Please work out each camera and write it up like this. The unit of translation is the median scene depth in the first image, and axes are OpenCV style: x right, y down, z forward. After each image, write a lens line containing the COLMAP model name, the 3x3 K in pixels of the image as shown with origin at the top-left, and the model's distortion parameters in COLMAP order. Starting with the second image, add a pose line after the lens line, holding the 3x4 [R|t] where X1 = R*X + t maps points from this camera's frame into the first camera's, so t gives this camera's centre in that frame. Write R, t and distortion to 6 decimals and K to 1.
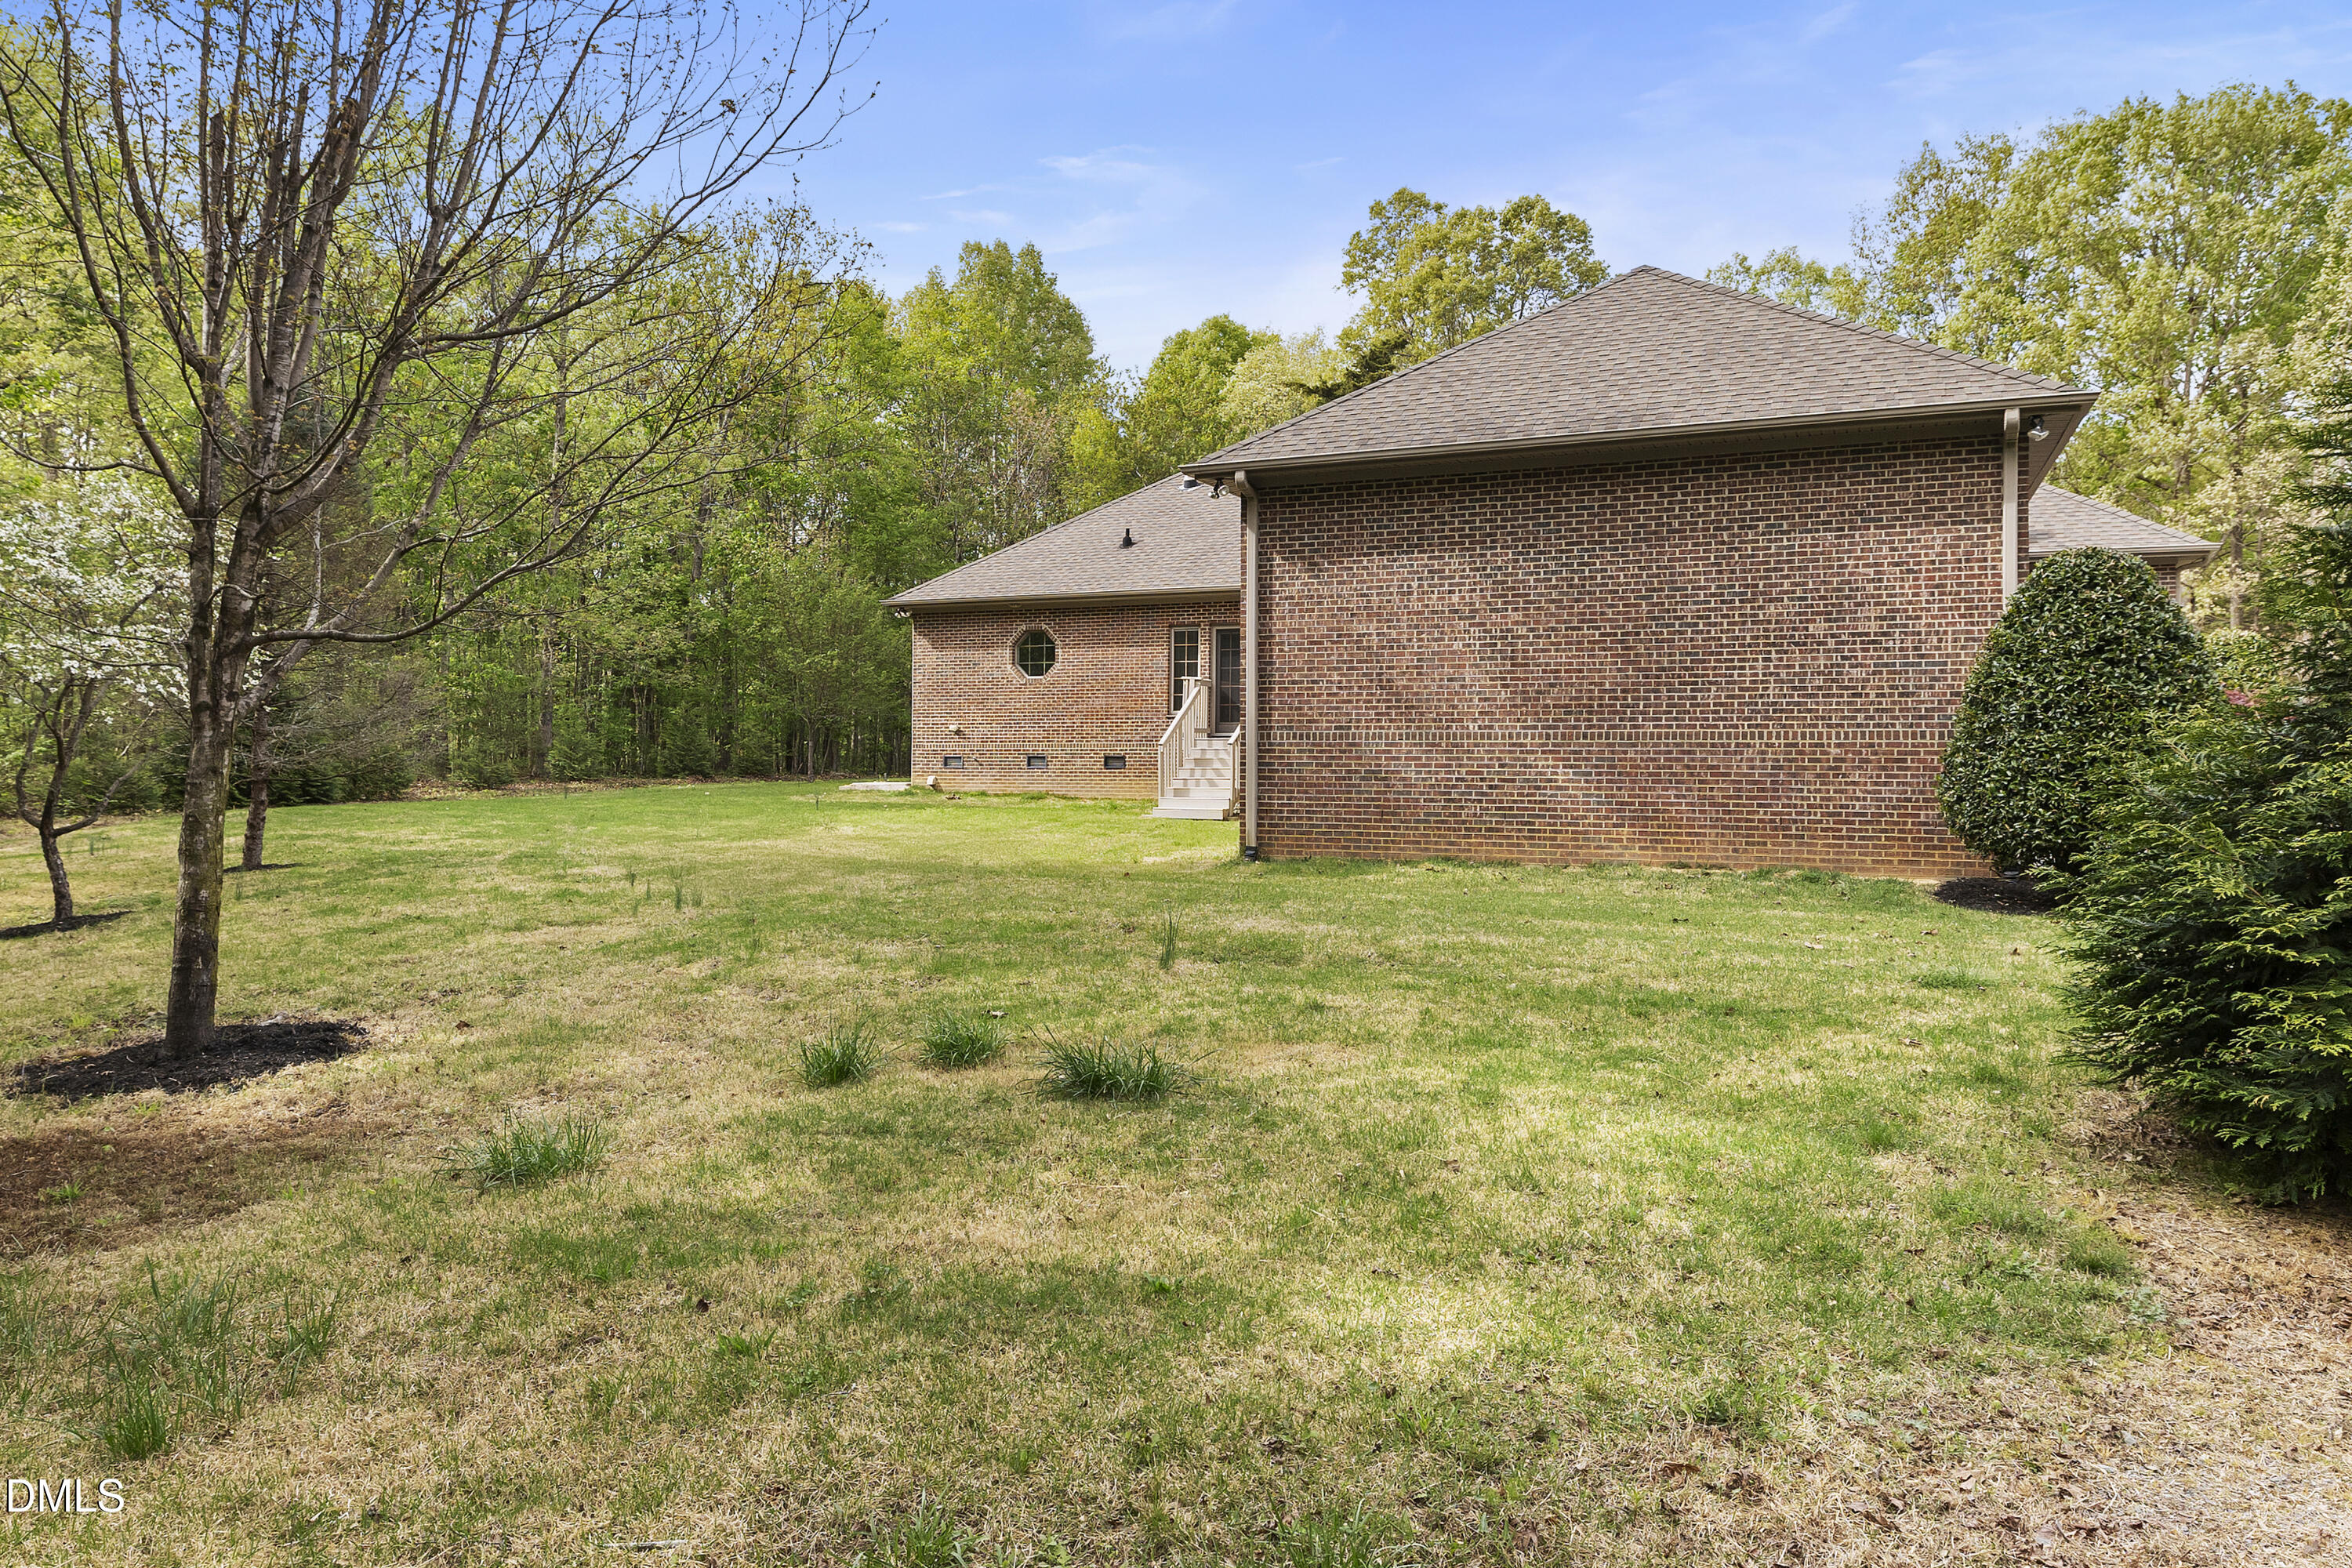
lens RADIAL K [[1579.3, 0, 1176.0], [0, 1579.3, 784.0], [0, 0, 1]] dist [0.005572, -0.000725]
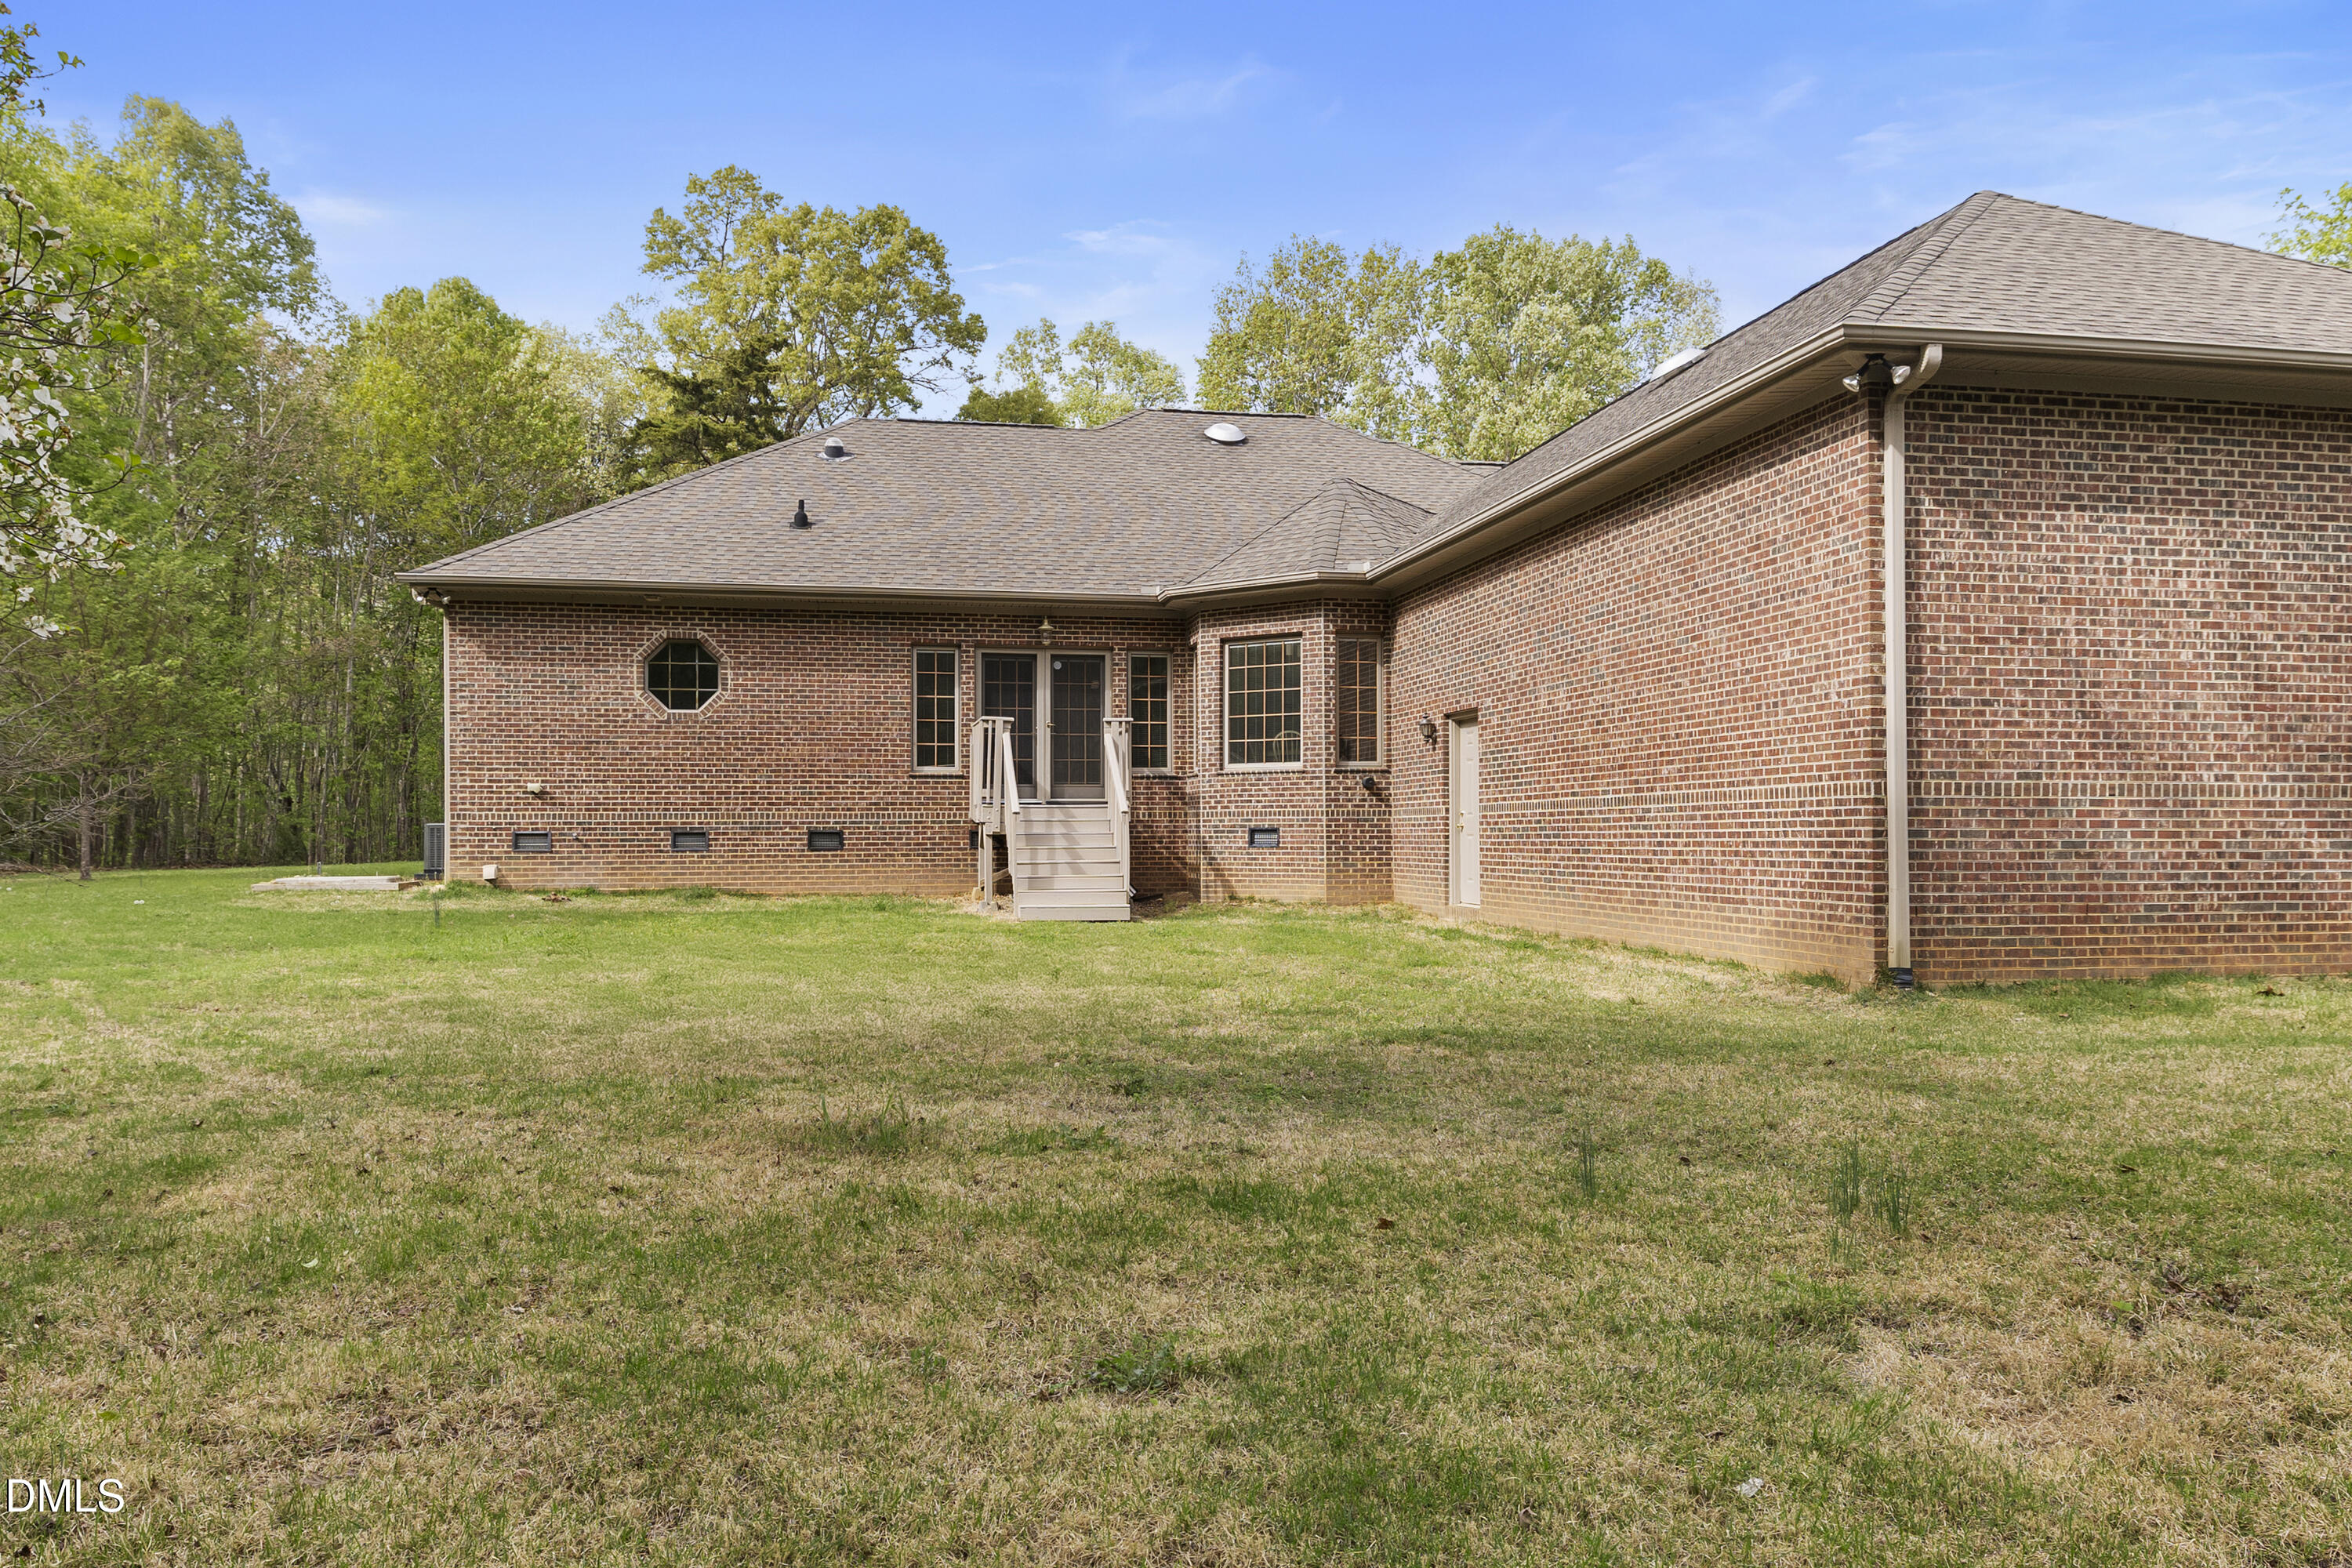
lens RADIAL K [[1558.3, 0, 1171.4], [0, 1558.3, 871.3], [0, 0, 1]] dist [0.055881, -0.069393]
pose [[0.831588, -0.015965, 0.555164, -0.293066], [0.013871, 0.999872, 0.007976, -0.003867], [-0.555220, 0.001068, 0.831703, 0.362833]]
